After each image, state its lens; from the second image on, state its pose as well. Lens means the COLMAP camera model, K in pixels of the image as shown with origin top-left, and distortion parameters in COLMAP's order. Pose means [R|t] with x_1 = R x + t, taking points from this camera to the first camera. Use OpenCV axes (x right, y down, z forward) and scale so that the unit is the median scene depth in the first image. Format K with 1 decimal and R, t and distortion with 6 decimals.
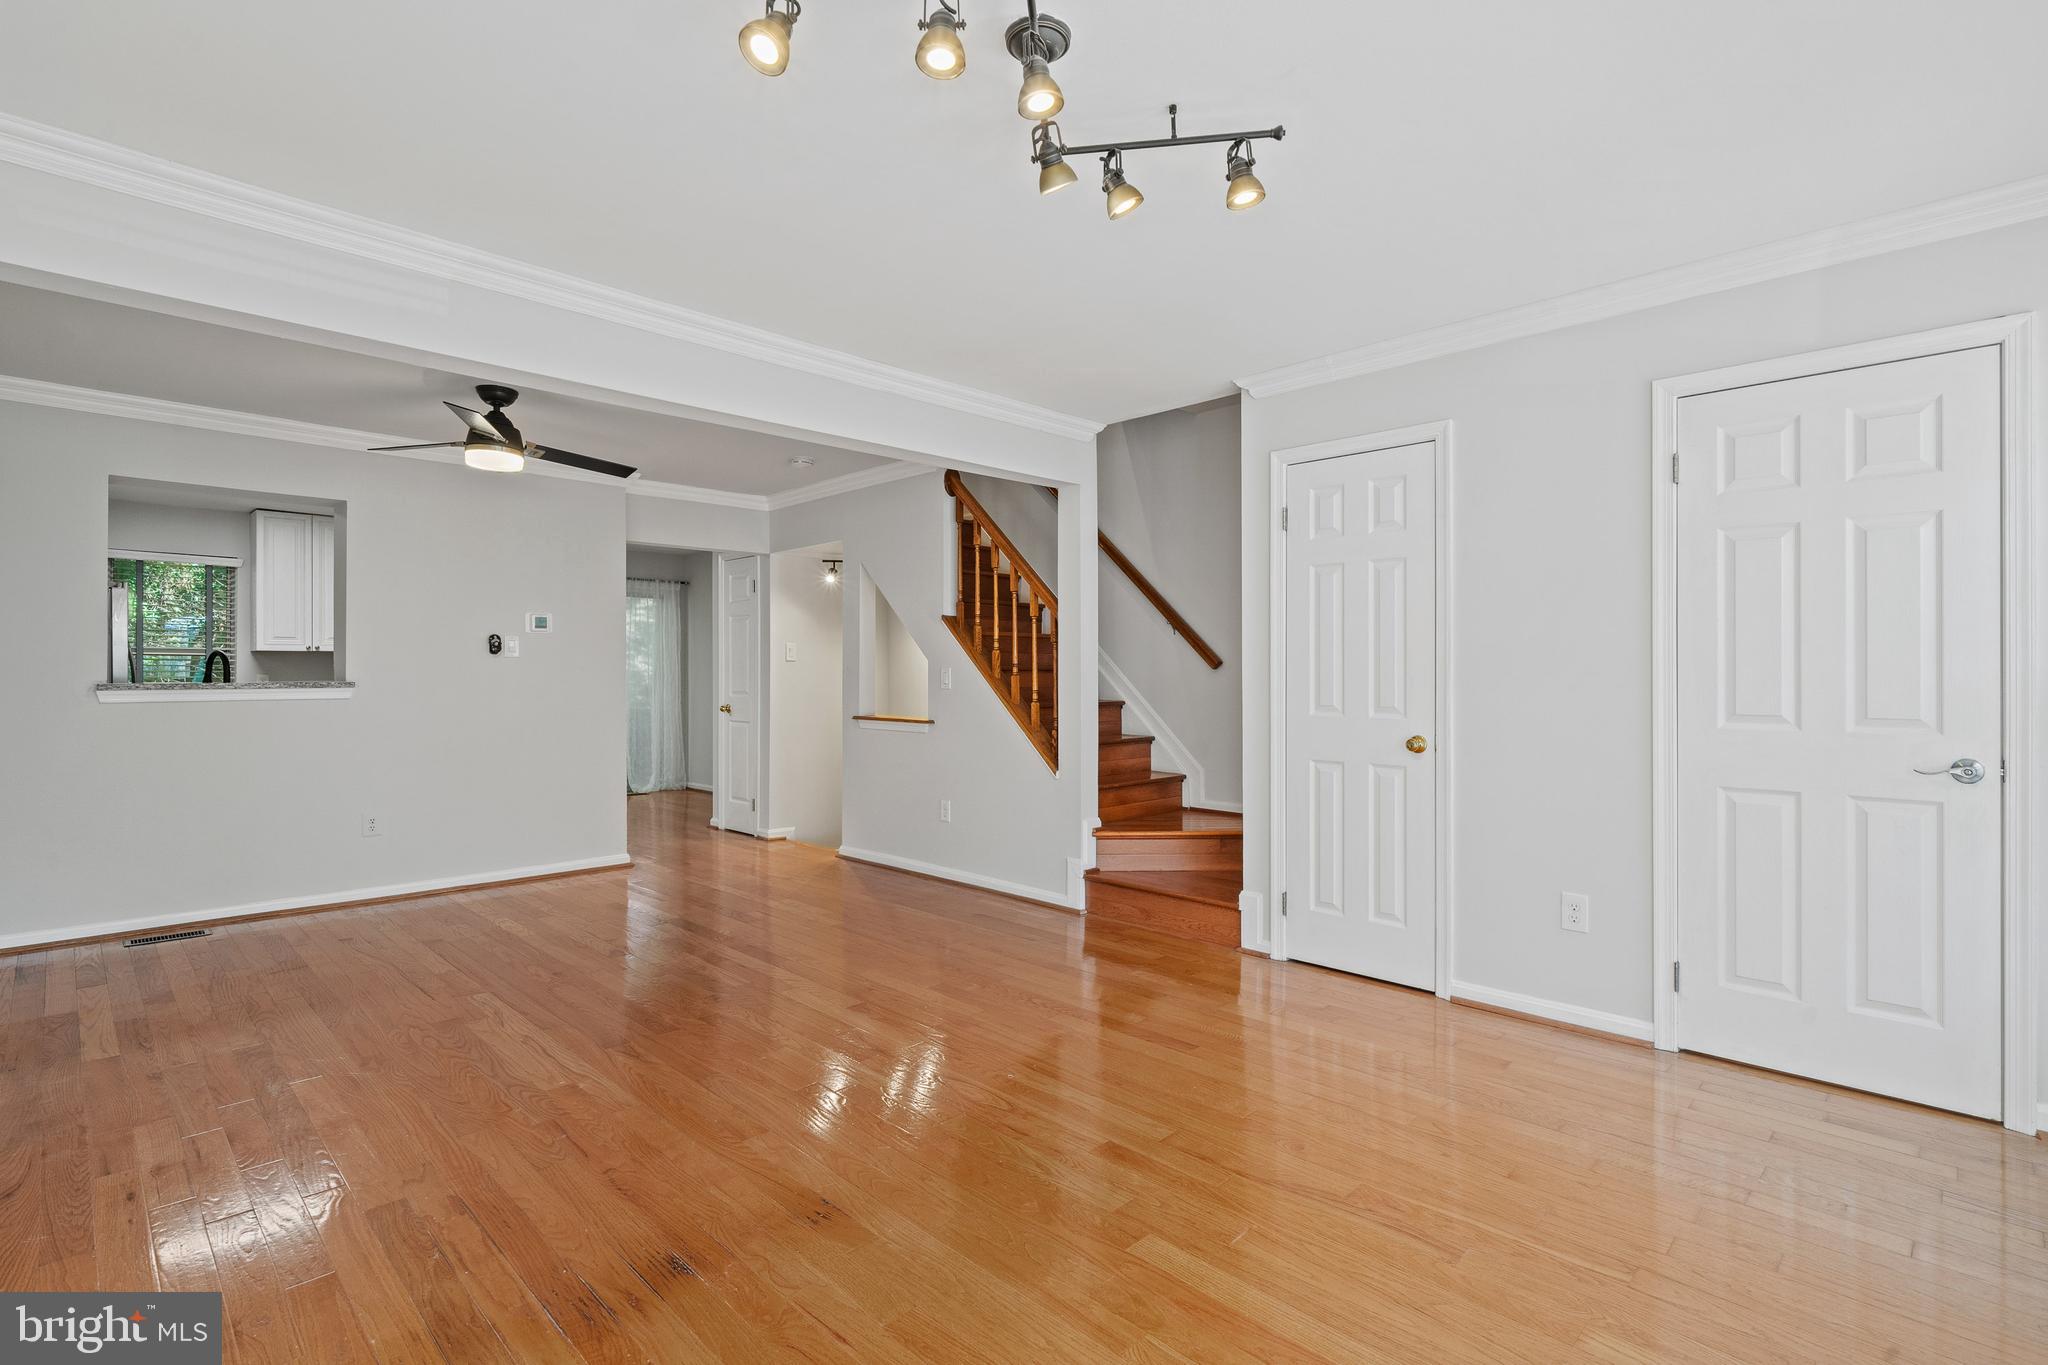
lens RADIAL K [[960.4, 0, 1035.1], [0, 960.4, 682.7], [0, 0, 1]] dist [0.007376, -0.001417]
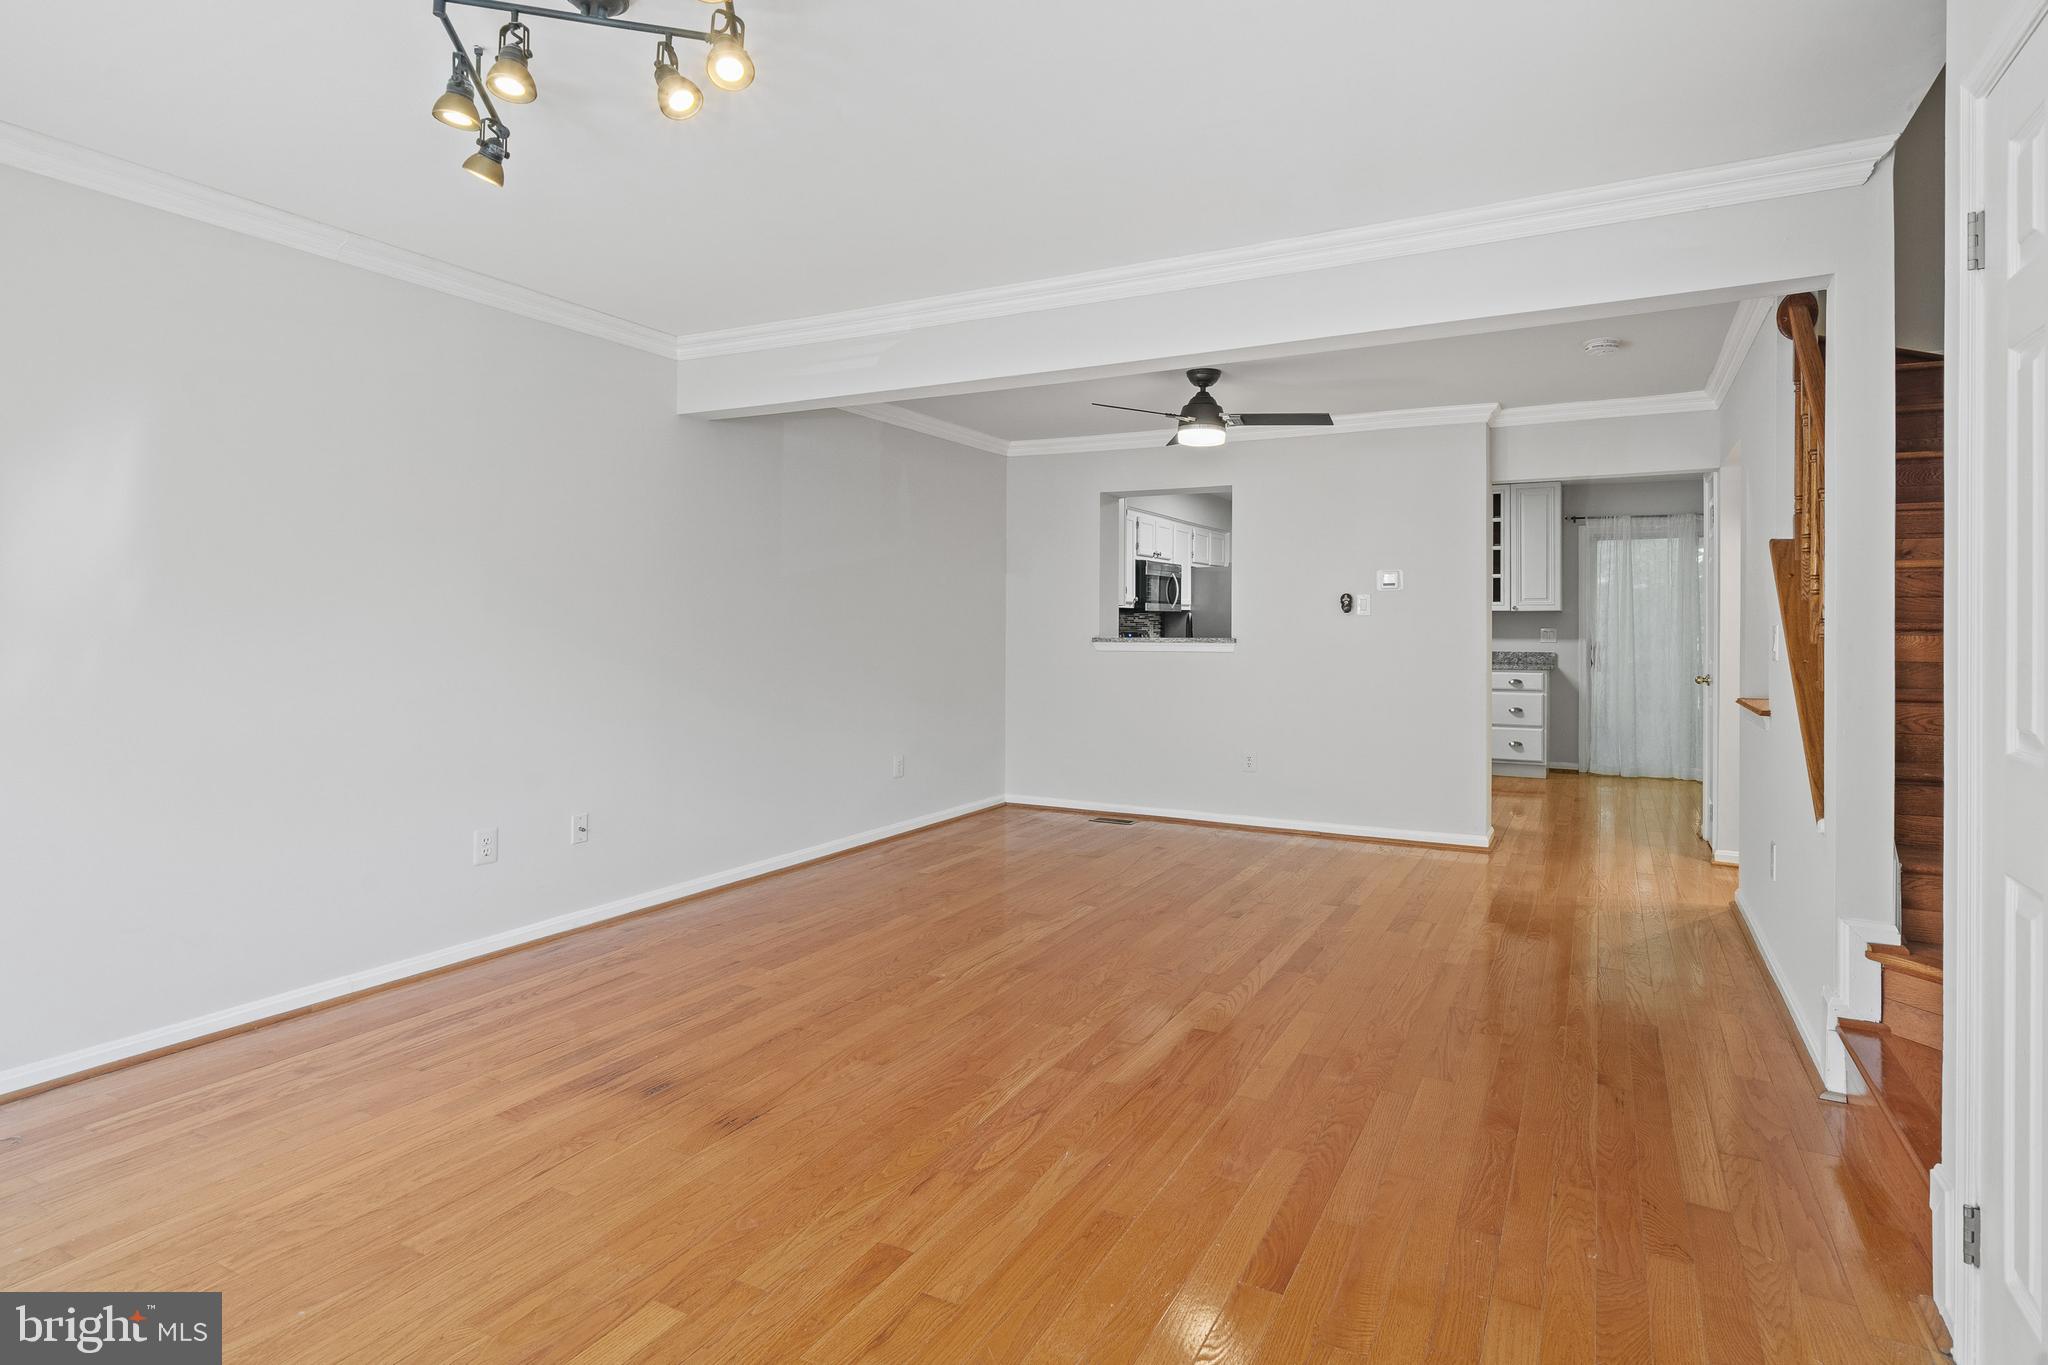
lens RADIAL K [[1047.0, 0, 1112.0], [0, 1047.0, 628.4], [0, 0, 1]] dist [0.000953, 0.000935]
pose [[0.314870, 0.000342, -0.949135, 0.541362], [-0.011471, 0.999928, -0.003445, -0.007610], [0.949065, 0.011972, 0.314852, 0.528256]]
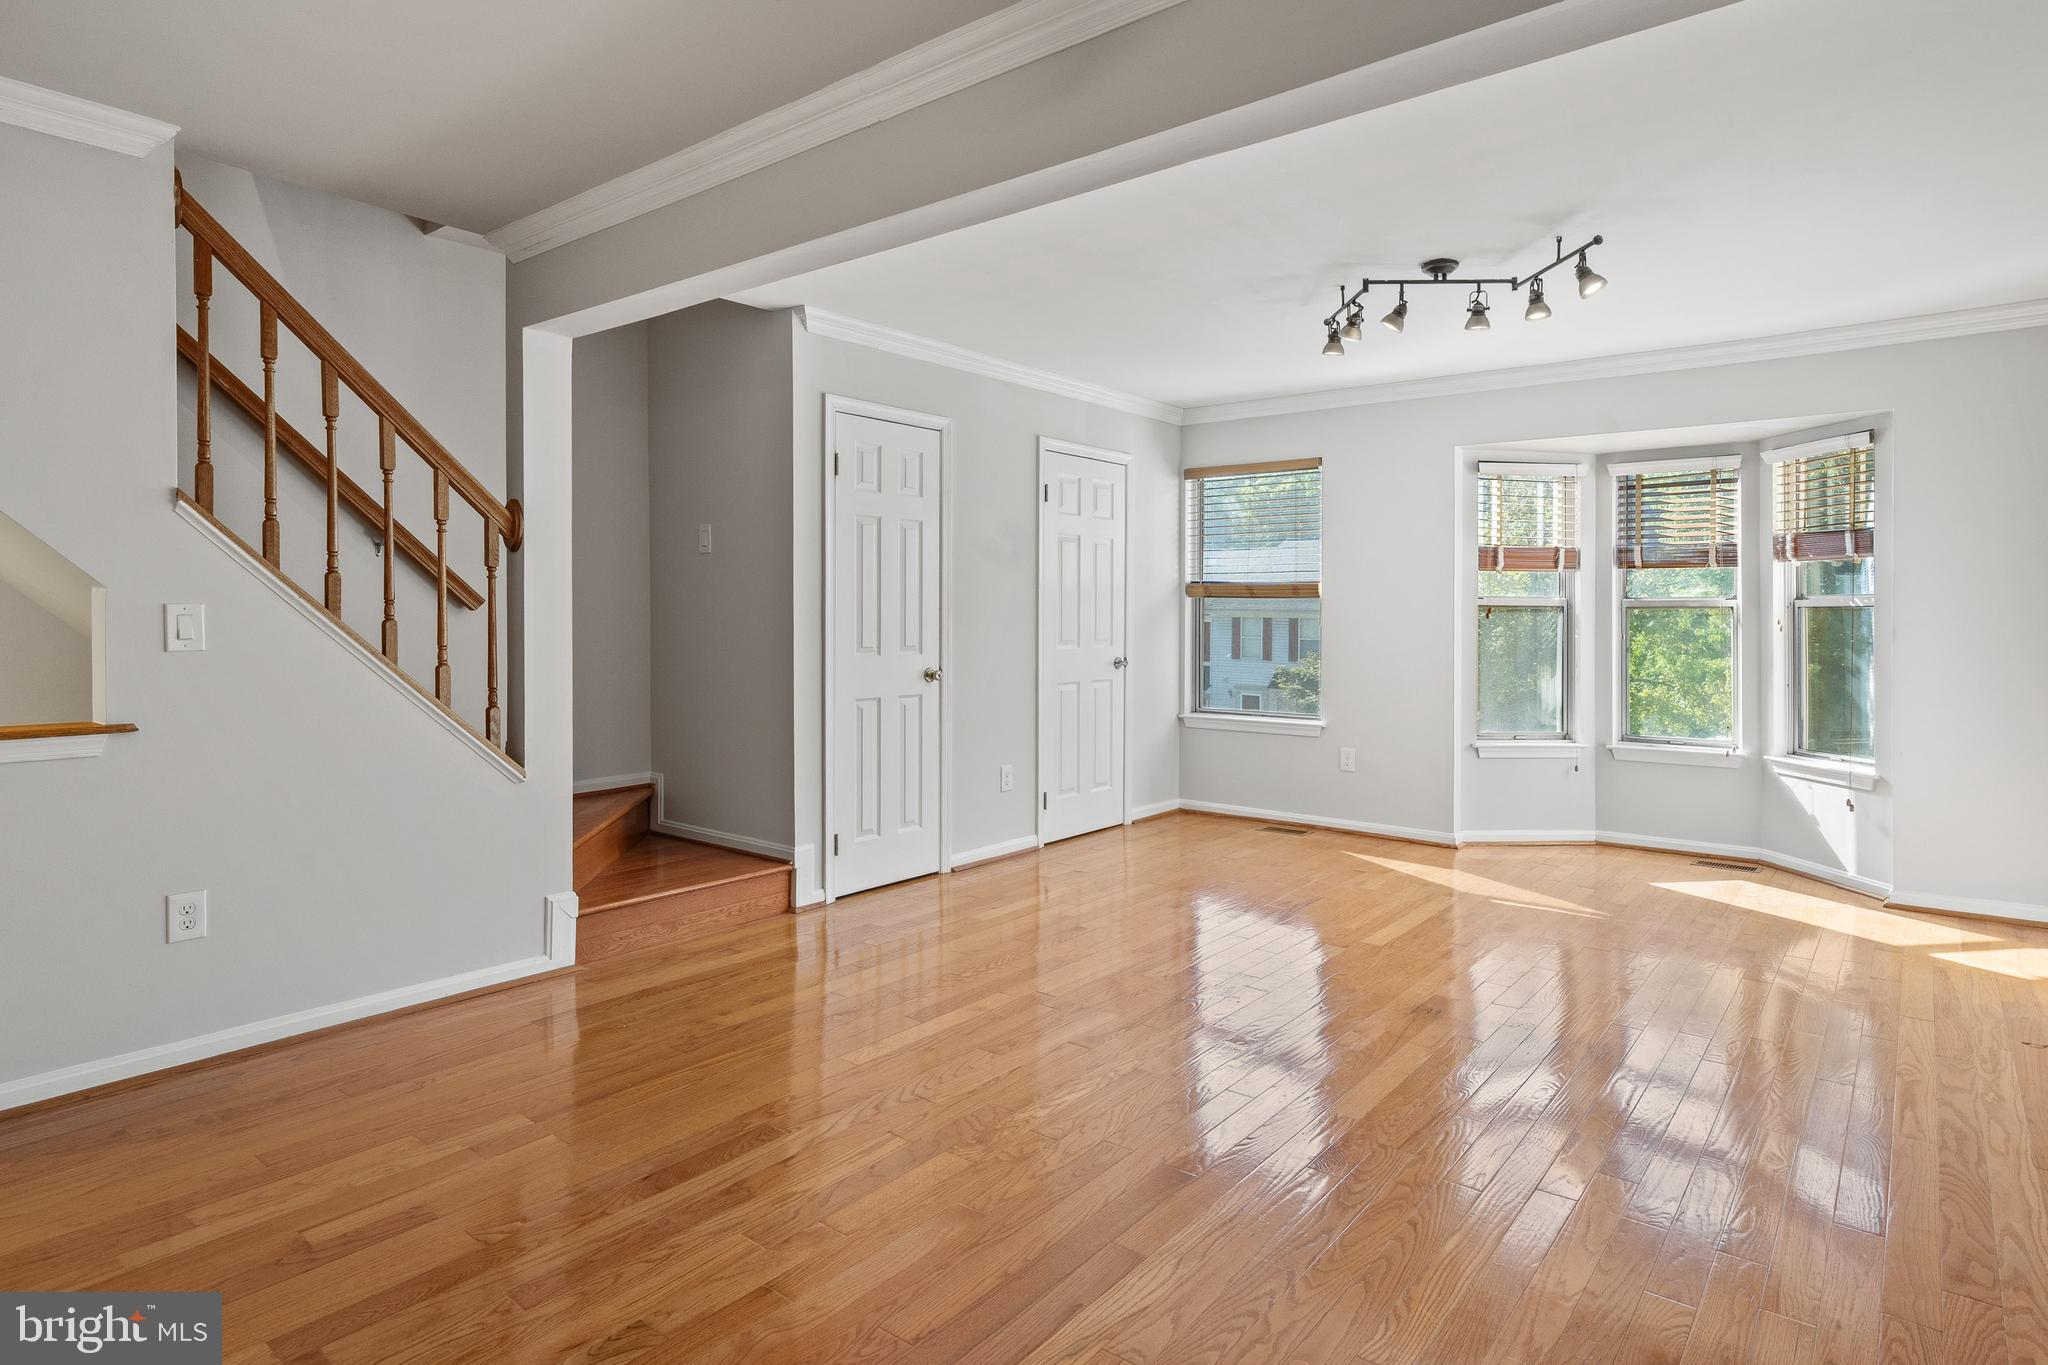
lens RADIAL K [[1083.1, 0, 1065.3], [0, 1083.1, 615.3], [0, 0, 1]] dist [0.004910, -0.001921]
pose [[-0.098750, 0.000028, 0.995112, -0.876572], [0.003326, 0.999994, 0.000302, -0.009120], [-0.995107, 0.003340, -0.098750, 0.856222]]
